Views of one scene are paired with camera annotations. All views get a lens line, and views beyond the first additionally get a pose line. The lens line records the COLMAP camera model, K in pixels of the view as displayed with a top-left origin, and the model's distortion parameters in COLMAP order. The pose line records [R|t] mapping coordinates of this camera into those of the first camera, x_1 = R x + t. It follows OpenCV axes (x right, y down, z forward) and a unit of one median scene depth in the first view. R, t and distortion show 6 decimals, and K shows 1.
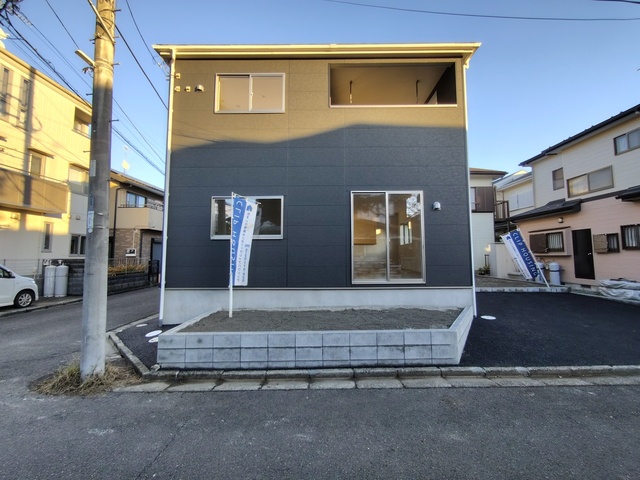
lens RADIAL K [[275.4, 0, 325.2], [0, 275.4, 235.3], [0, 0, 1]] dist [-0.001565, -0.000544]
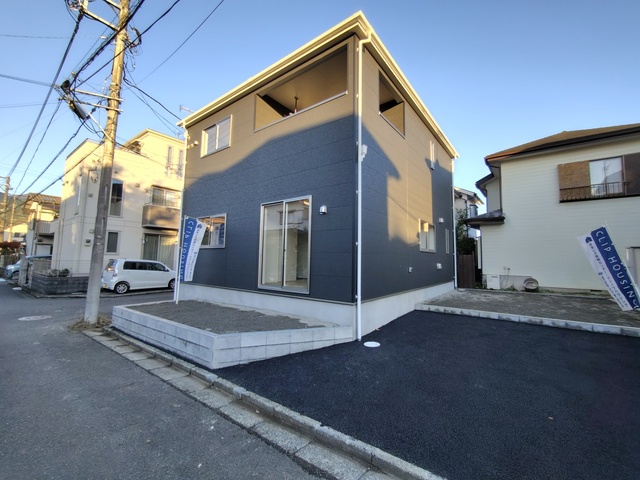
lens RADIAL K [[275.4, 0, 325.2], [0, 275.4, 235.3], [0, 0, 1]] dist [-0.001565, -0.000544]
pose [[0.797540, -0.038468, -0.602039, 1.042169], [0.026434, 0.999235, -0.028829, 0.004583], [0.602687, 0.007078, 0.797946, 0.303347]]
